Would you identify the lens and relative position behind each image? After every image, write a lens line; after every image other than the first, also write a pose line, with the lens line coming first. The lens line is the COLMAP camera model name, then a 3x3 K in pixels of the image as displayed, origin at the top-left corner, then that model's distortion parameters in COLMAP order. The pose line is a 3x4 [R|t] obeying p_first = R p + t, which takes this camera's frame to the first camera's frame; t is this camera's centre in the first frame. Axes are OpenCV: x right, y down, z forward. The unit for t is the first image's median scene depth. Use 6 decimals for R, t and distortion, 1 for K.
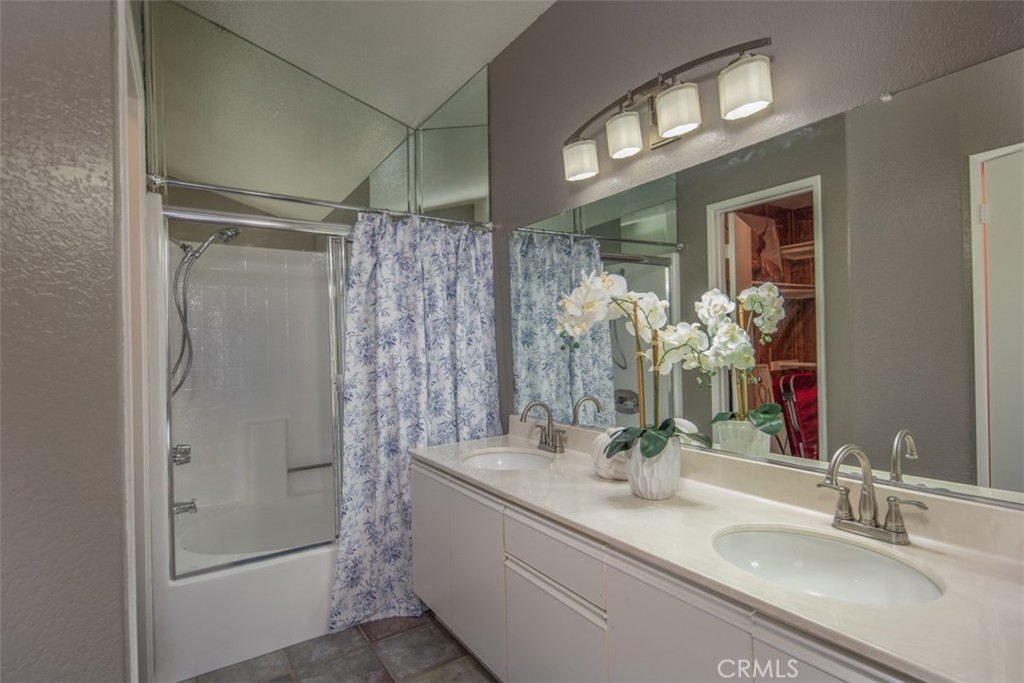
lens RADIAL K [[506.5, 0, 512.7], [0, 506.5, 341.4], [0, 0, 1]] dist [0.005475, -0.005091]
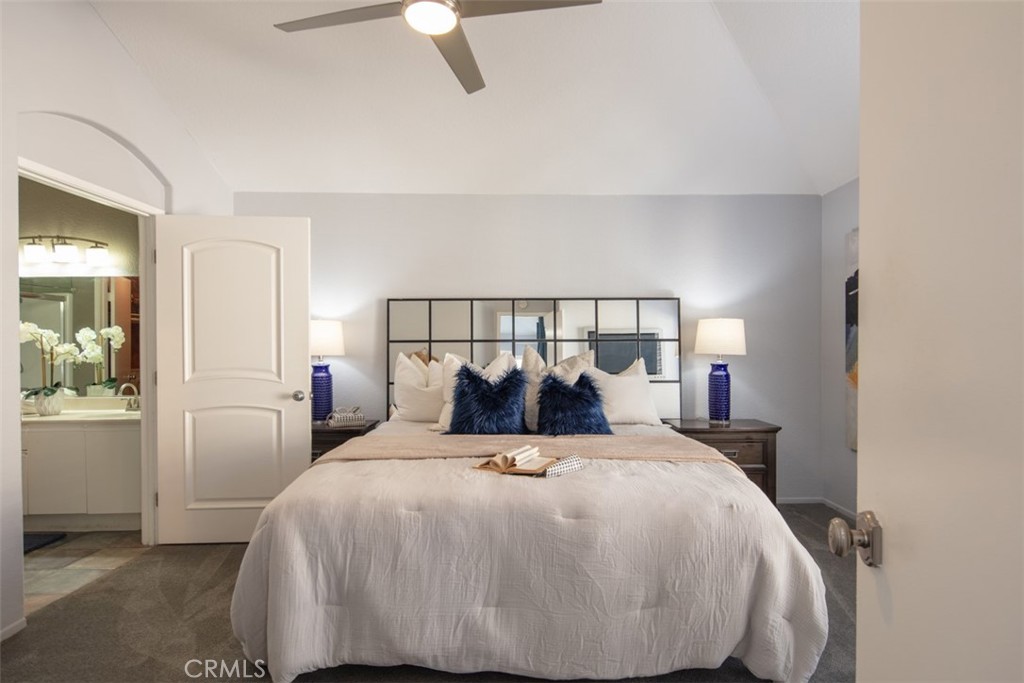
lens RADIAL K [[506.5, 0, 501.9], [0, 506.5, 350.1], [0, 0, 1]] dist [0.005475, -0.005091]
pose [[0.536543, 0.015760, 0.843726, -0.580208], [-0.005633, 0.999870, -0.015095, 0.019799], [-0.843854, 0.003346, 0.536562, -2.011666]]
